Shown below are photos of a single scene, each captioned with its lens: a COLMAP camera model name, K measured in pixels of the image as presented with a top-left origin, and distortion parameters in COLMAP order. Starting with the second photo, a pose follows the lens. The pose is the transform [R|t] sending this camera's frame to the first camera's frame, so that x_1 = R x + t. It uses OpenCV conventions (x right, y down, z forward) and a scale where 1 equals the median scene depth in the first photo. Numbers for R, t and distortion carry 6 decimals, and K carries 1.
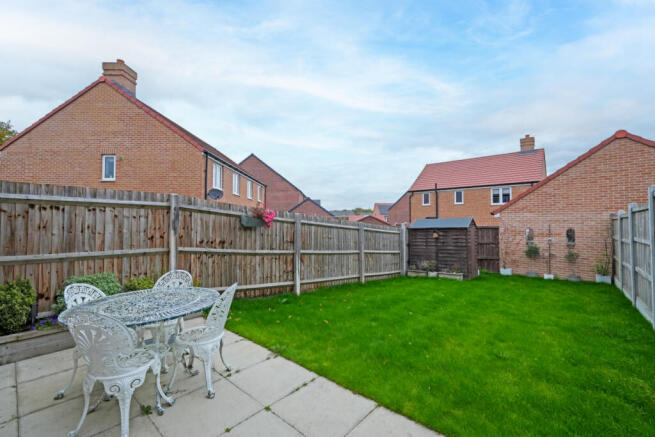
lens RADIAL K [[279.3, 0, 328.3], [0, 279.3, 217.0], [0, 0, 1]] dist [0.002598, 0.000101]
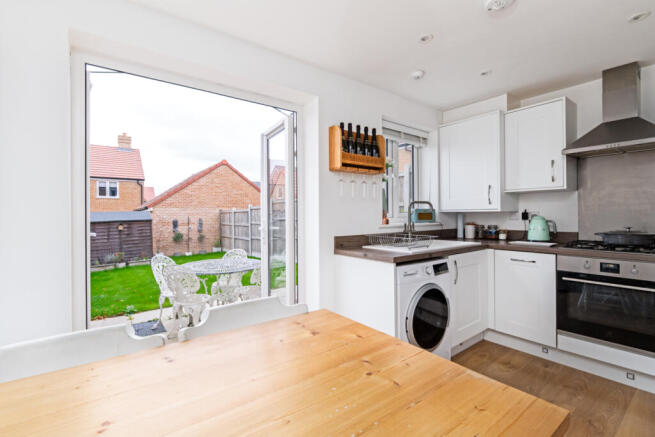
lens RADIAL K [[296.8, 0, 329.0], [0, 296.8, 214.5], [0, 0, 1]] dist [-0.001166, 0.000214]
pose [[0.203721, -0.002656, 0.979025, -0.520792], [-0.011350, 0.999923, 0.005075, 0.001456], [-0.978963, -0.012146, 0.203675, 0.016879]]
